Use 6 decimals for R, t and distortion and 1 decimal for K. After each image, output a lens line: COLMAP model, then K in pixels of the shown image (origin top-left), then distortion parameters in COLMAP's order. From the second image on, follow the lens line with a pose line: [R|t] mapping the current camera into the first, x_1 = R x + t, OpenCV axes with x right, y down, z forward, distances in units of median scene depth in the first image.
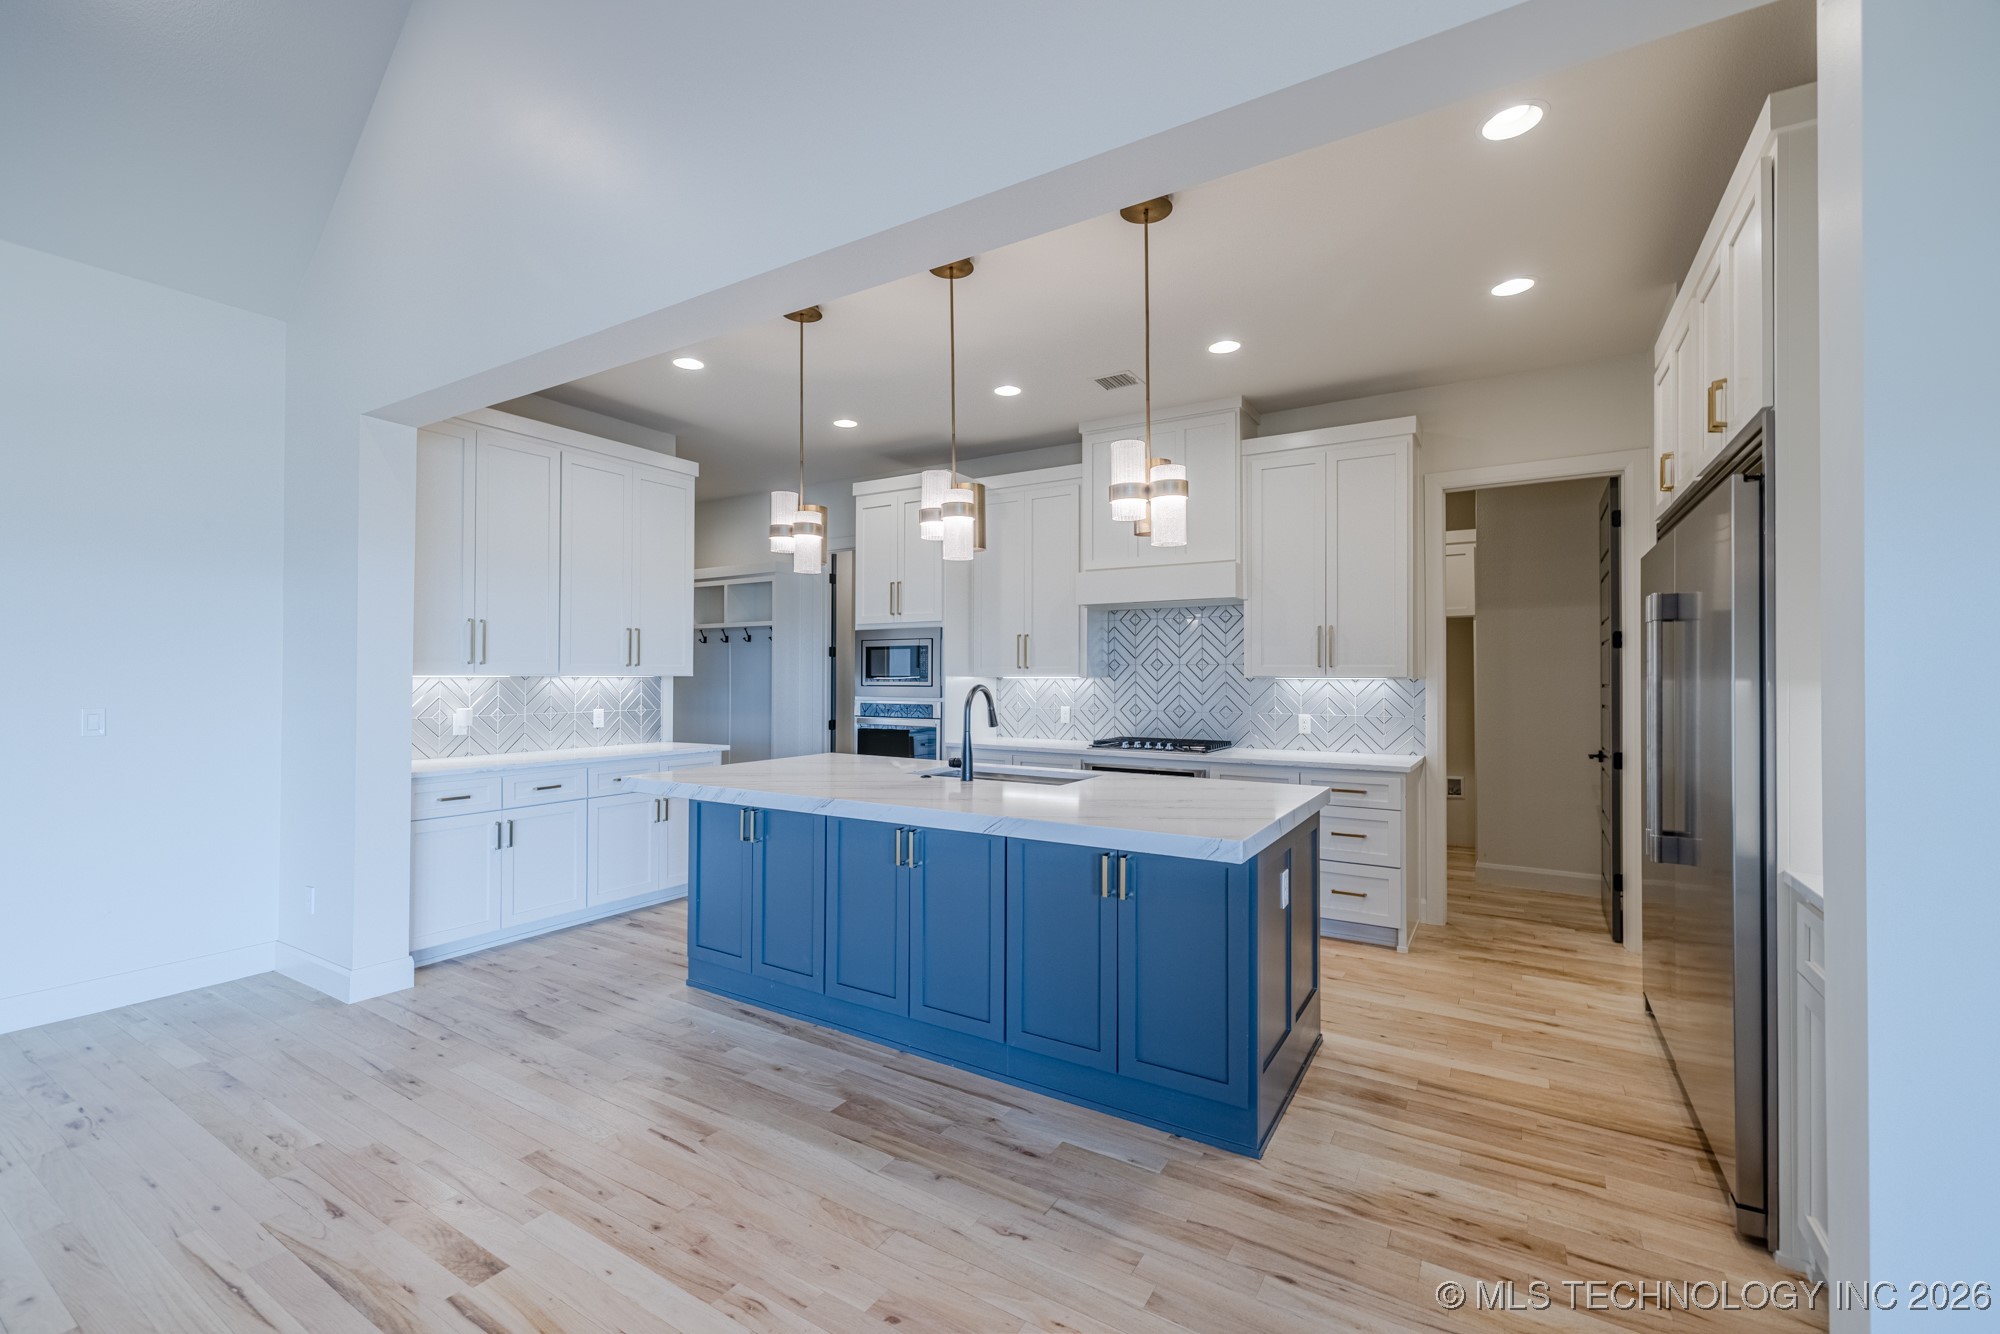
lens RADIAL K [[840.7, 0, 993.1], [0, 840.7, 669.7], [0, 0, 1]] dist [-0.000482, 0.000939]
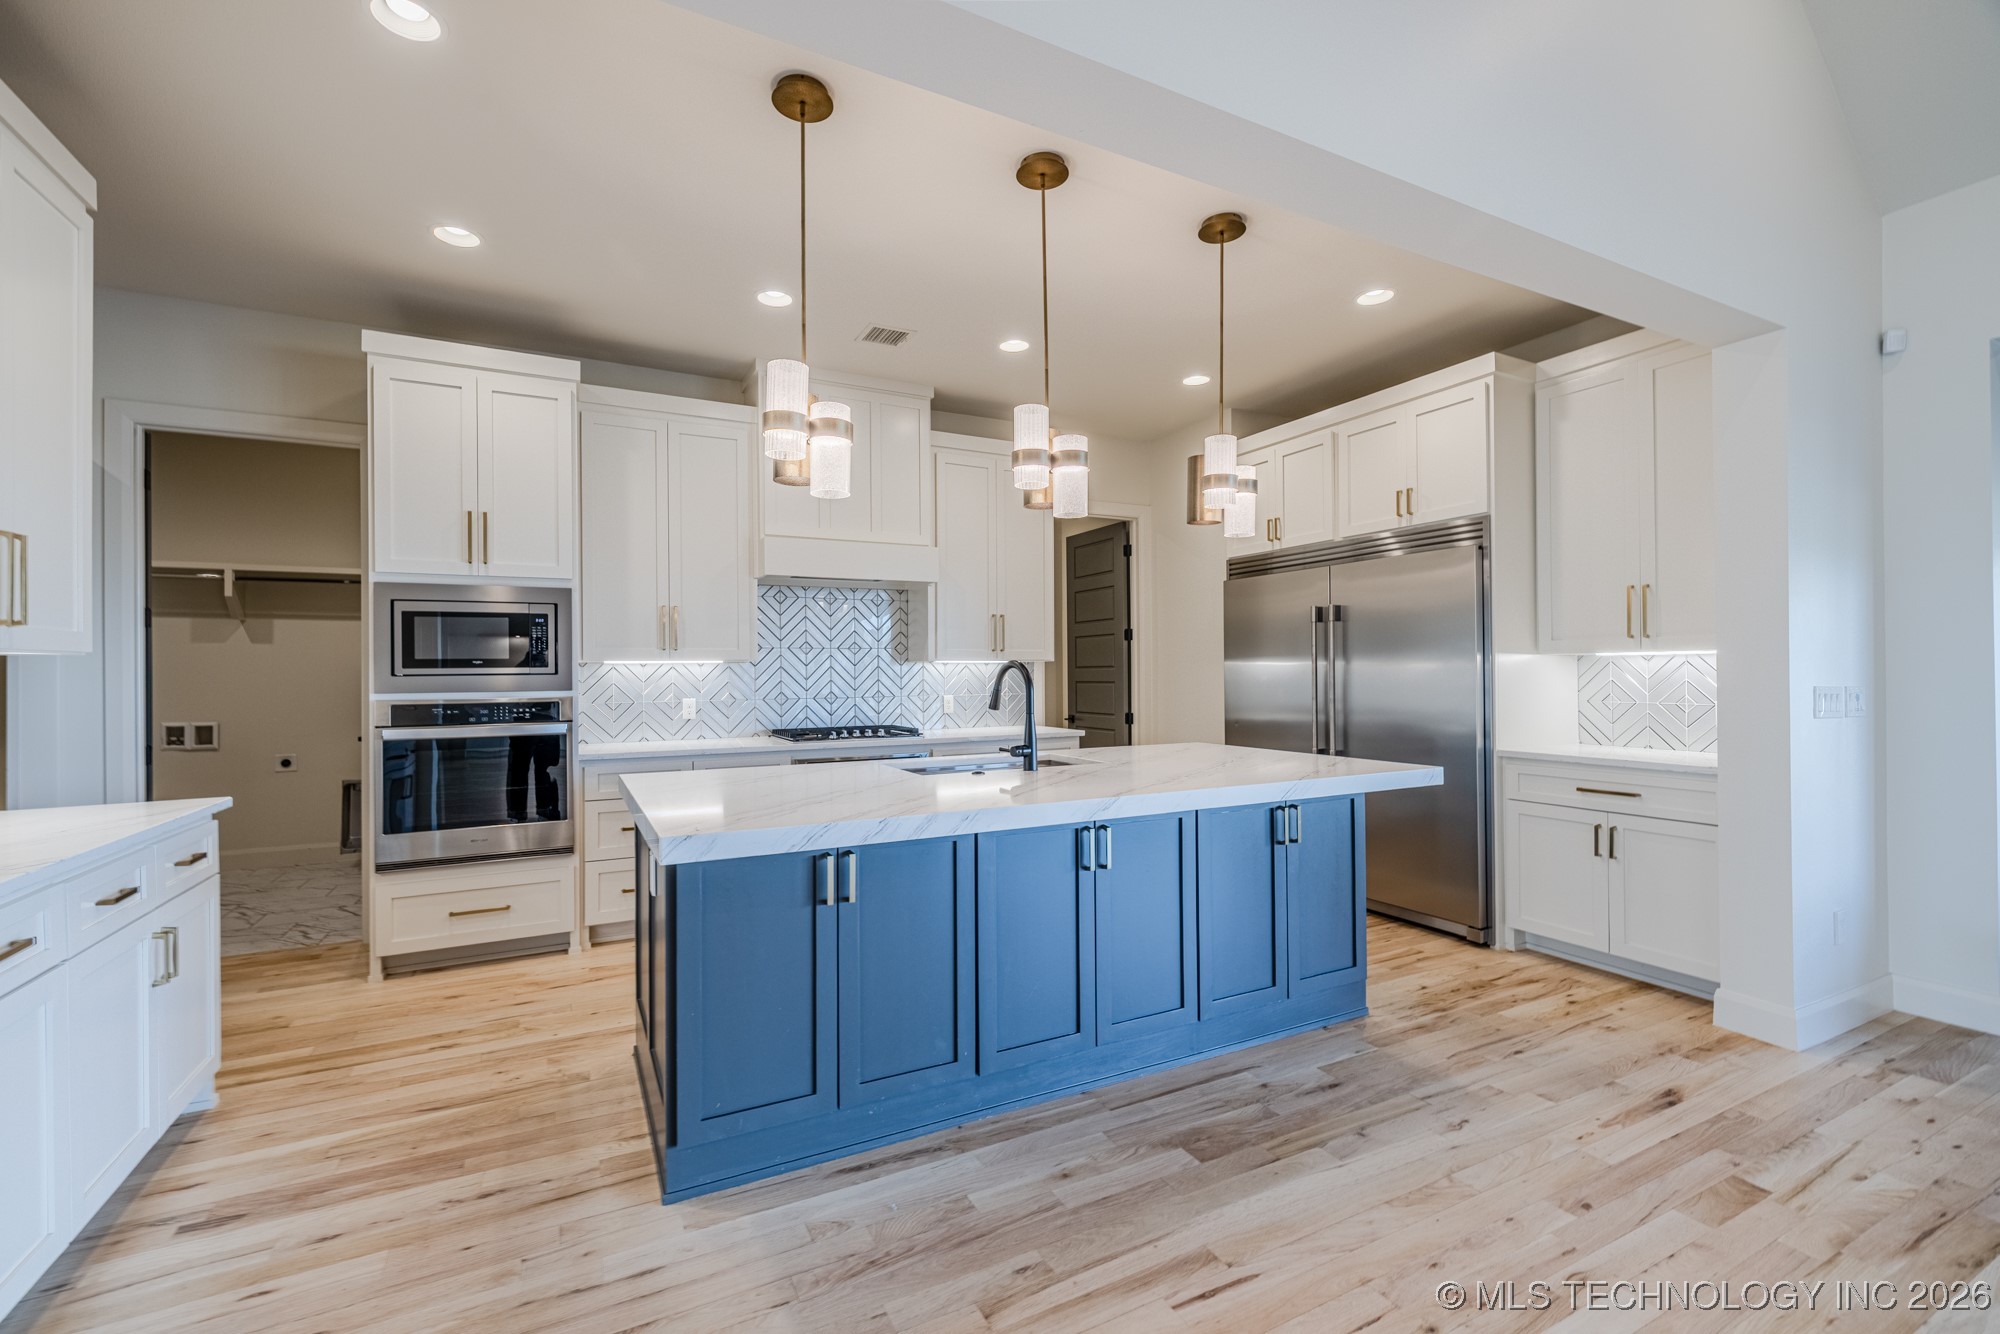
lens RADIAL K [[840.7, 0, 991.5], [0, 840.7, 672.4], [0, 0, 1]] dist [-0.000482, 0.000939]
pose [[0.518329, -0.006707, 0.855155, -0.726740], [0.002395, 0.999977, 0.006392, 0.022600], [-0.855178, -0.001265, 0.518333, 0.534090]]
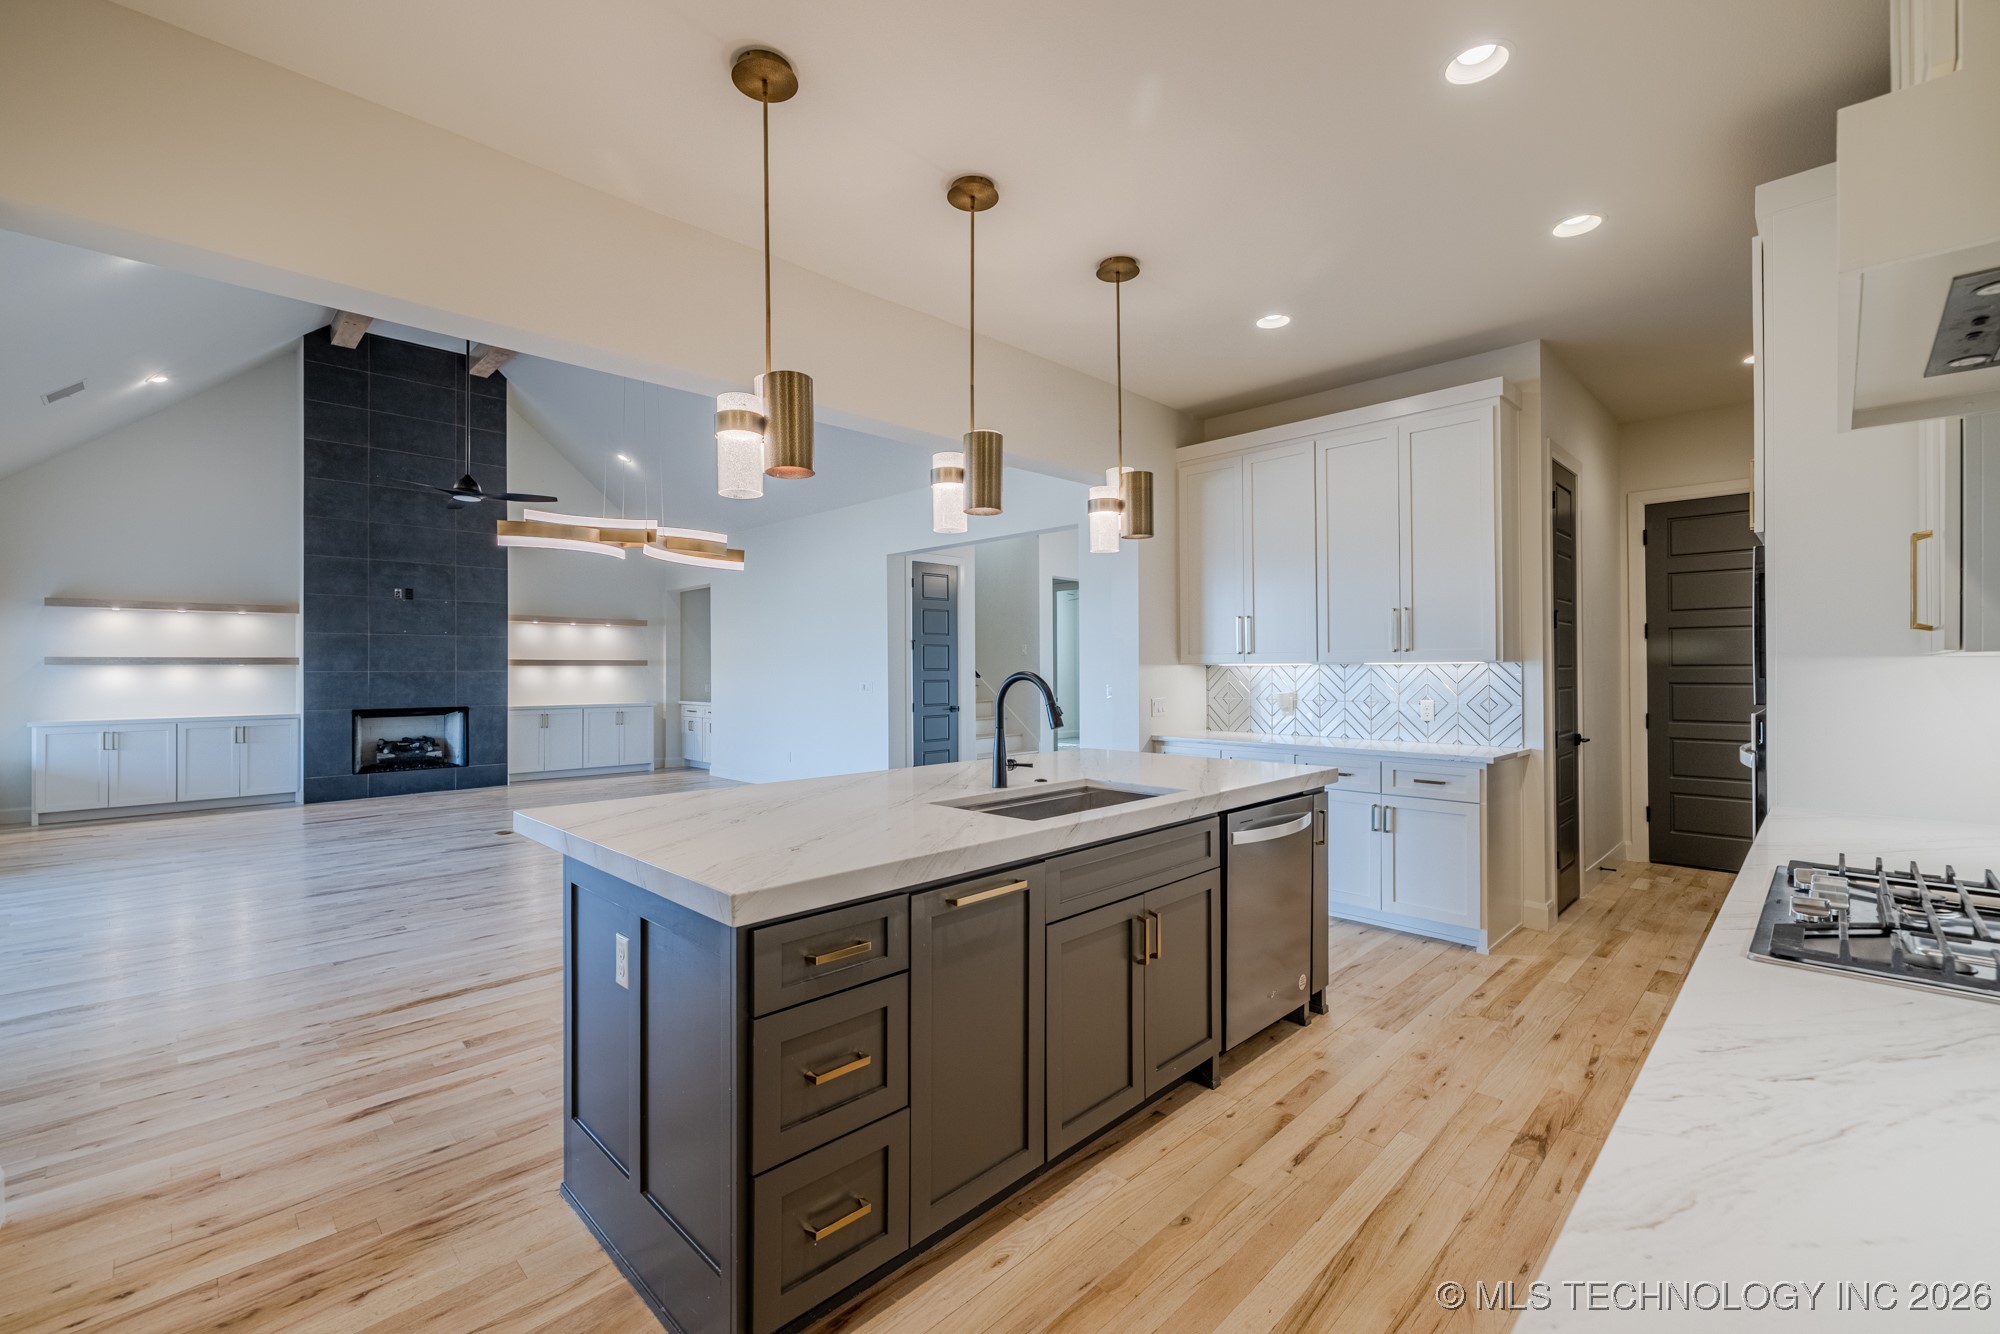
lens RADIAL K [[840.7, 0, 994.8], [0, 840.7, 664.0], [0, 0, 1]] dist [-0.000482, 0.000939]
pose [[-0.231155, -0.007589, -0.972887, 0.712825], [0.012448, 0.999865, -0.010757, 0.017394], [0.972837, -0.014597, -0.231030, 1.088728]]
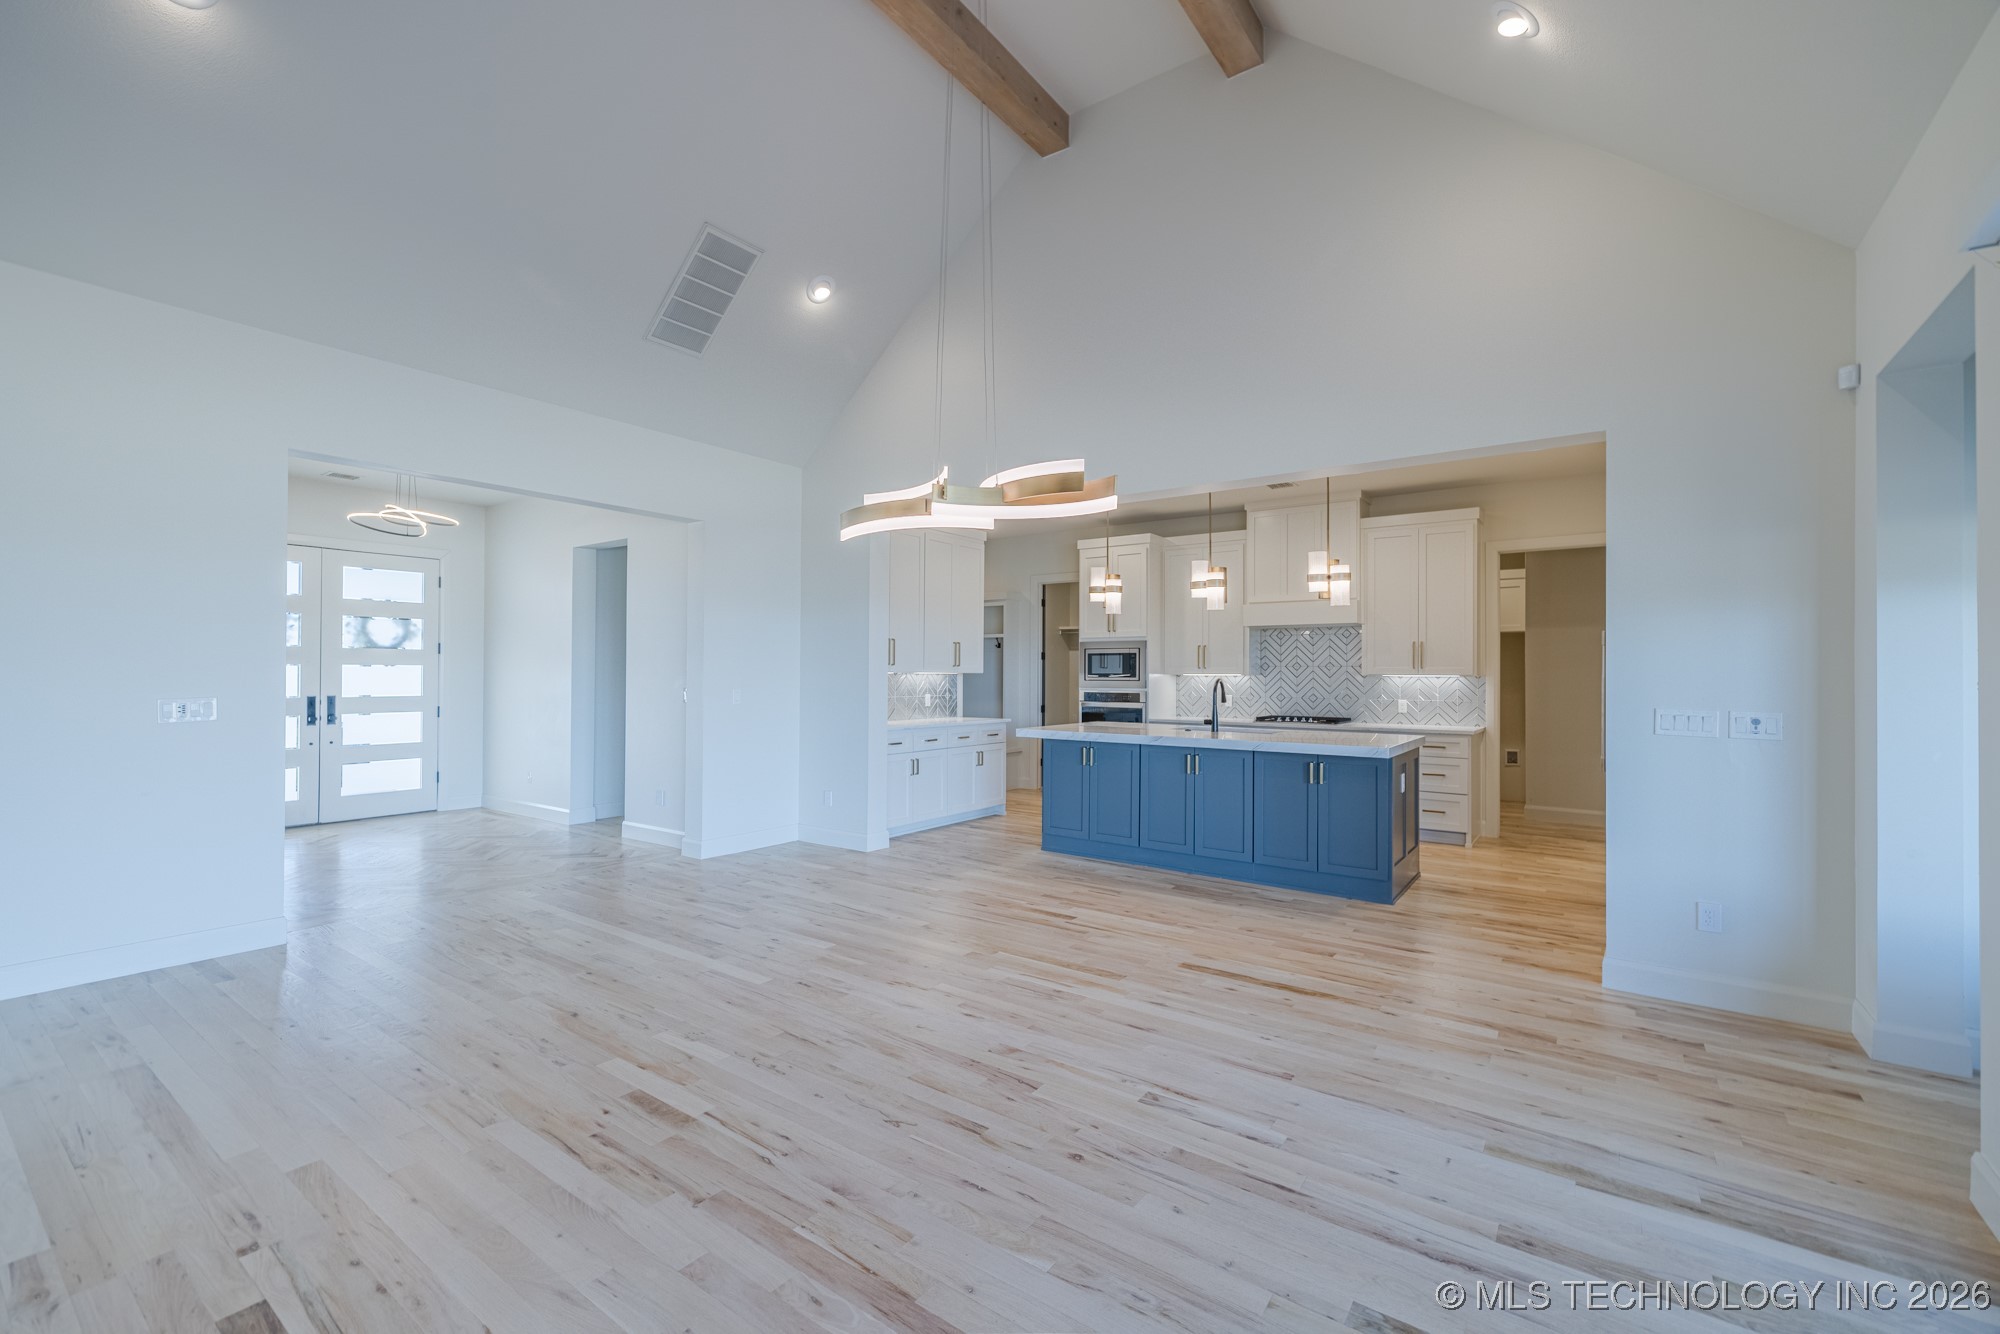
lens RADIAL K [[840.7, 0, 990.7], [0, 840.7, 668.6], [0, 0, 1]] dist [-0.000482, 0.000939]
pose [[0.997176, 0.002062, -0.075069, -0.340916], [-0.002004, 0.999998, 0.000850, -0.003153], [0.075071, -0.000697, 0.997178, -0.752483]]
